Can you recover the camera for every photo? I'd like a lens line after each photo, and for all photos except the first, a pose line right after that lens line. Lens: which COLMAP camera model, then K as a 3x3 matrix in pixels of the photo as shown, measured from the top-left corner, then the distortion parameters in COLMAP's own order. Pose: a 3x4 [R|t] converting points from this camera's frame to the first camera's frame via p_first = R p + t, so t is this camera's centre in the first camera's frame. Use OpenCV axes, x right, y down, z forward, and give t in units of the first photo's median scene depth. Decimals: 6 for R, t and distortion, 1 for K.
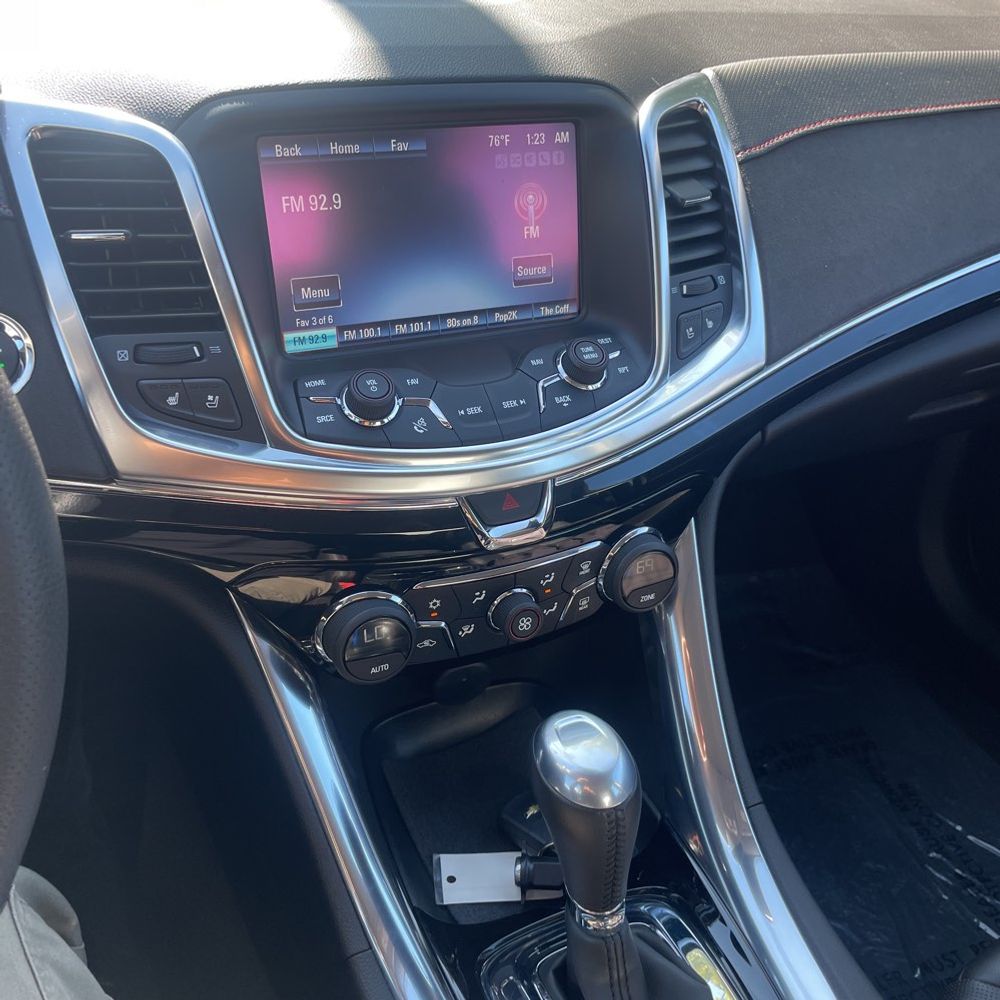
lens RADIAL K [[1012.1, 0, 496.3], [0, 1012.1, 496.9], [0, 0, 1]] dist [0.025858, 0.000000]
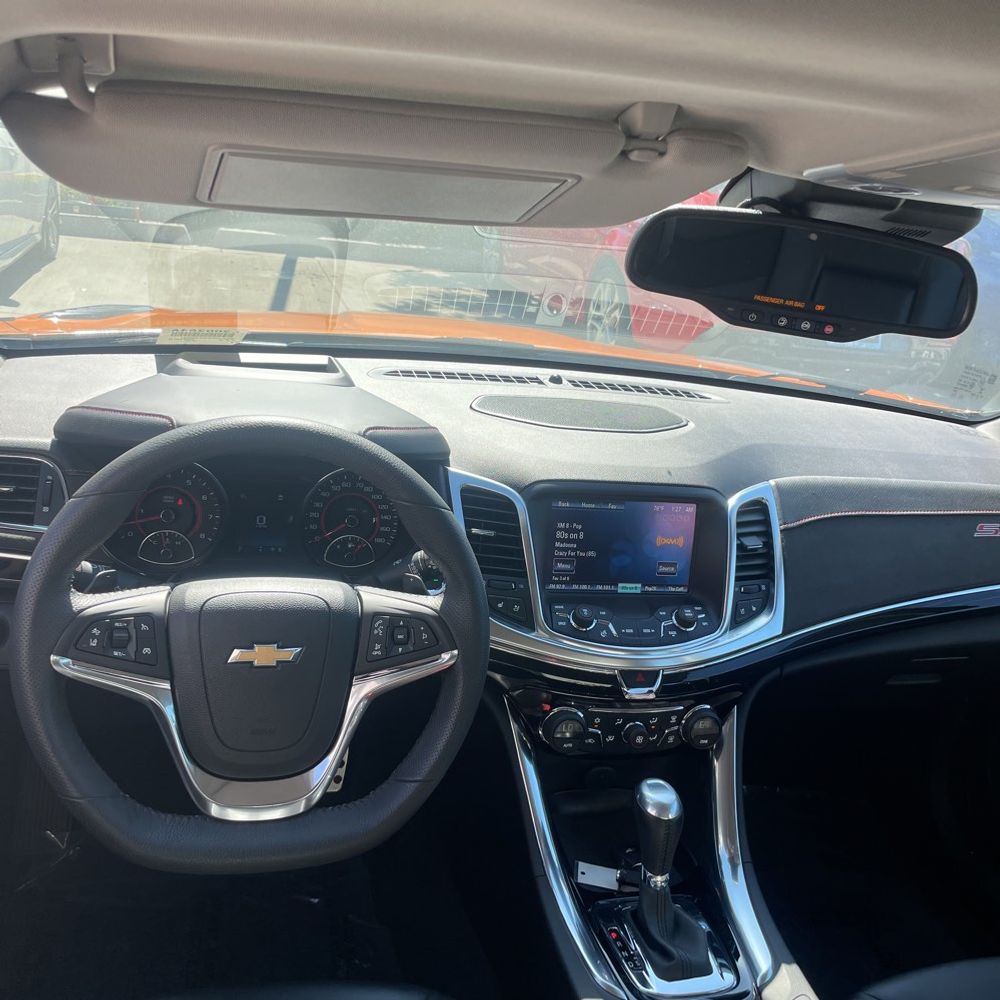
lens RADIAL K [[1012.1, 0, 504.5], [0, 1012.1, 492.9], [0, 0, 1]] dist [0.025858, 0.000000]
pose [[0.979224, 0.136277, -0.150164, 0.001113], [-0.168668, 0.958444, -0.230079, 0.156933], [0.112569, 0.250627, 0.961517, -1.057730]]
